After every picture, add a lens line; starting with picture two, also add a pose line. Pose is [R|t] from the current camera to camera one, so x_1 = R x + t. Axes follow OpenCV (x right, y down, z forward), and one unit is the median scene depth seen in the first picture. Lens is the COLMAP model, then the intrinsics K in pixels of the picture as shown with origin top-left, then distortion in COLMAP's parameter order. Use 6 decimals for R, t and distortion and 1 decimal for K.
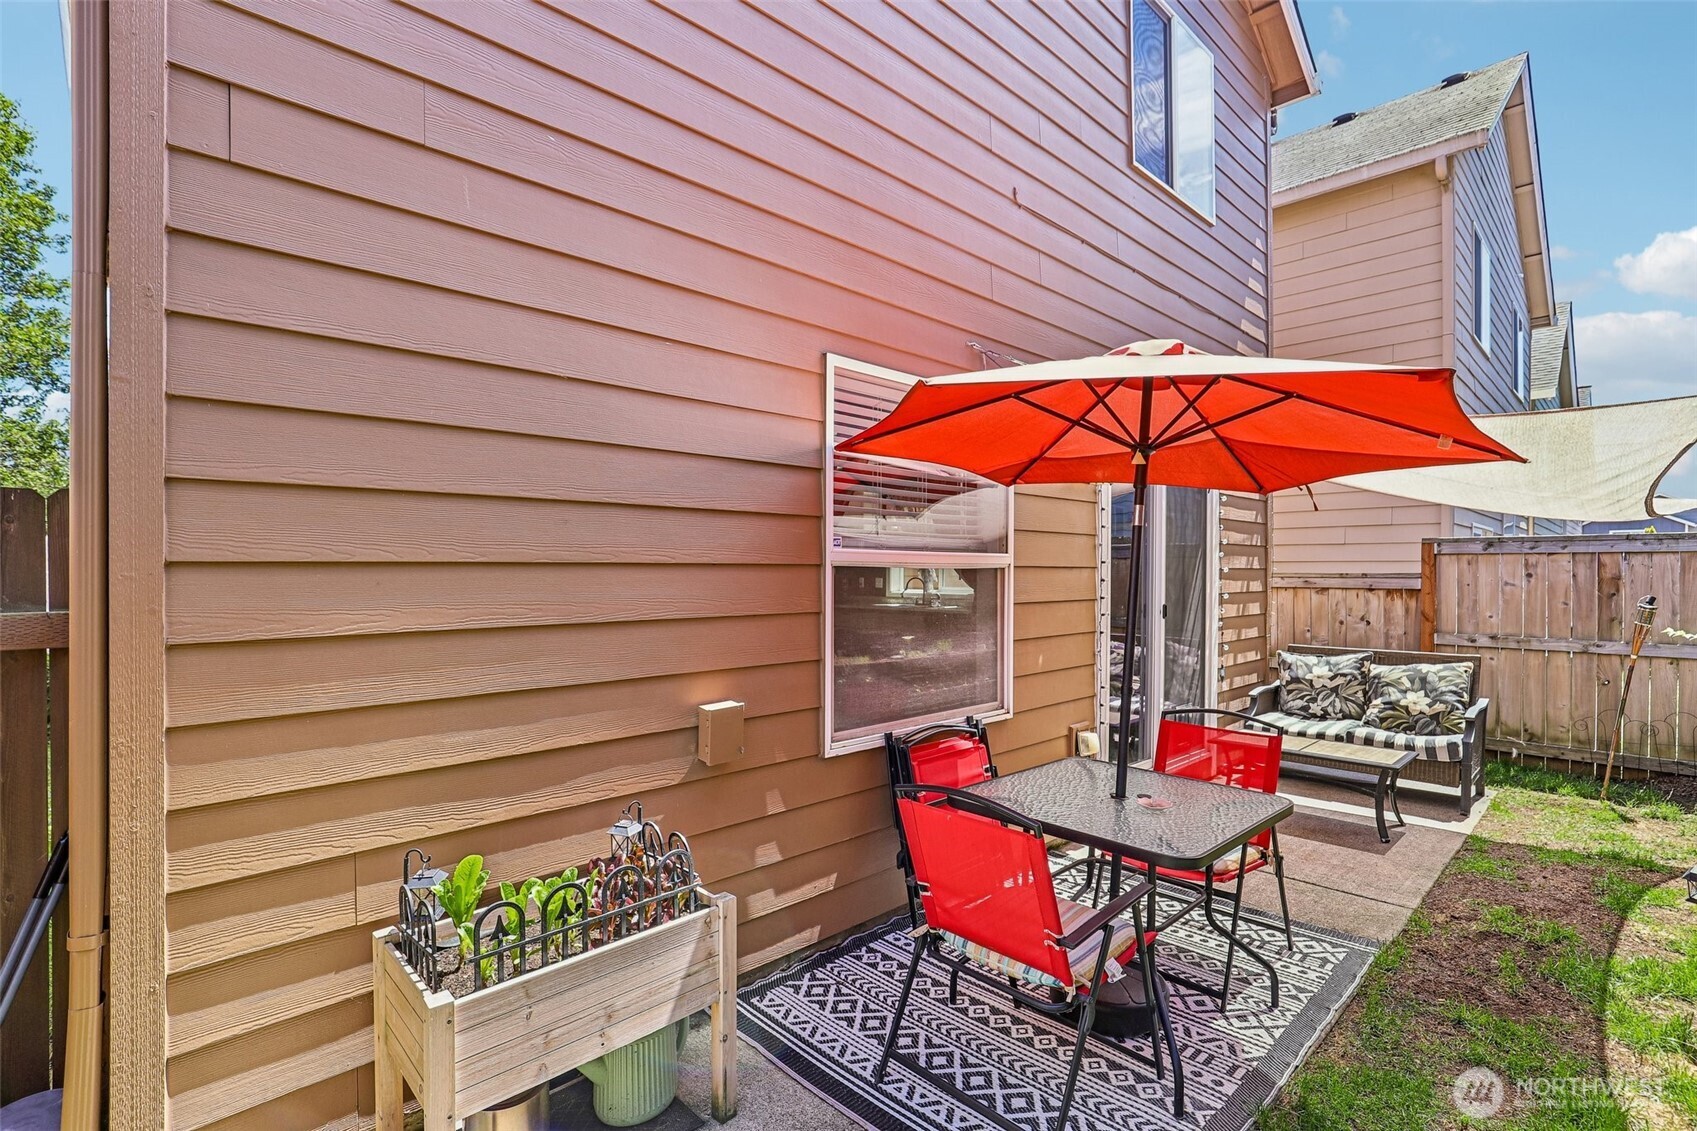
lens RADIAL K [[785.5, 0, 846.0], [0, 785.5, 572.0], [0, 0, 1]] dist [-0.034512, 0.005200]
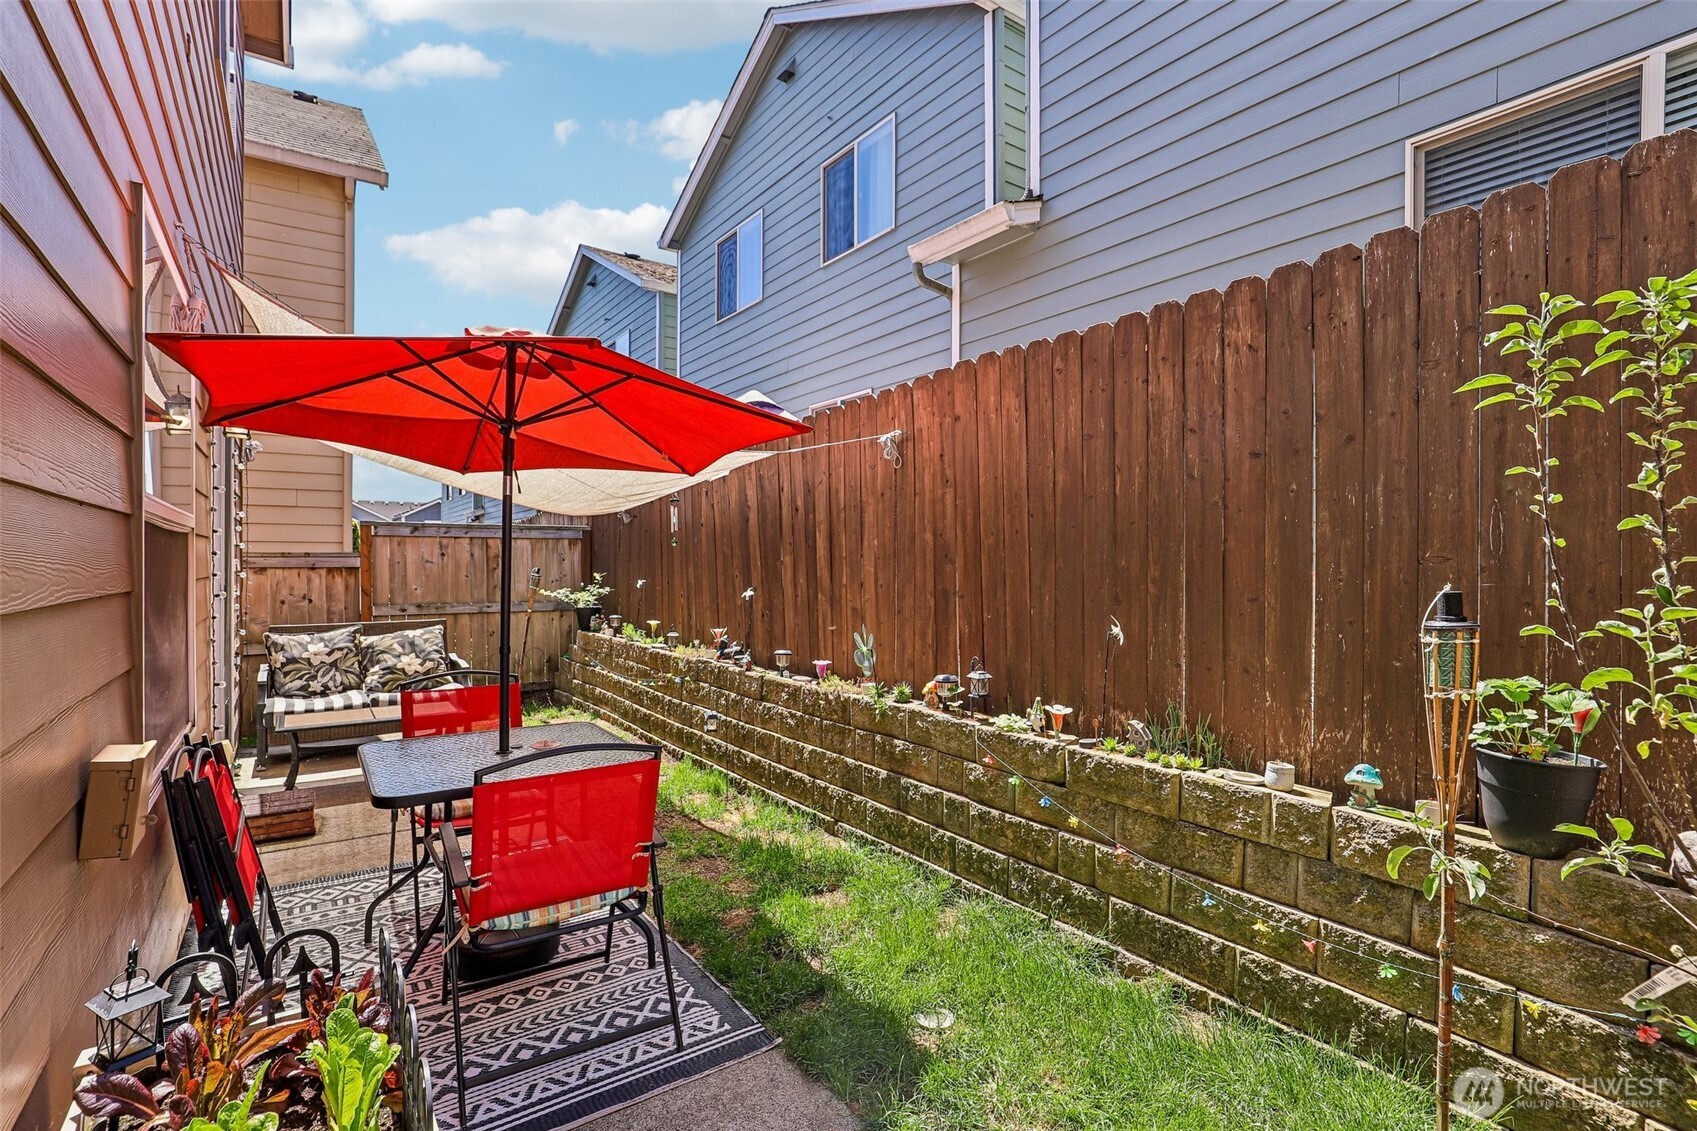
lens RADIAL K [[785.5, 0, 841.1], [0, 785.5, 568.9], [0, 0, 1]] dist [-0.034512, 0.005200]
pose [[0.149203, -0.012888, 0.988723, -0.275748], [0.001155, 0.999917, 0.012860, 0.012690], [-0.988806, -0.000777, 0.149206, 0.176954]]
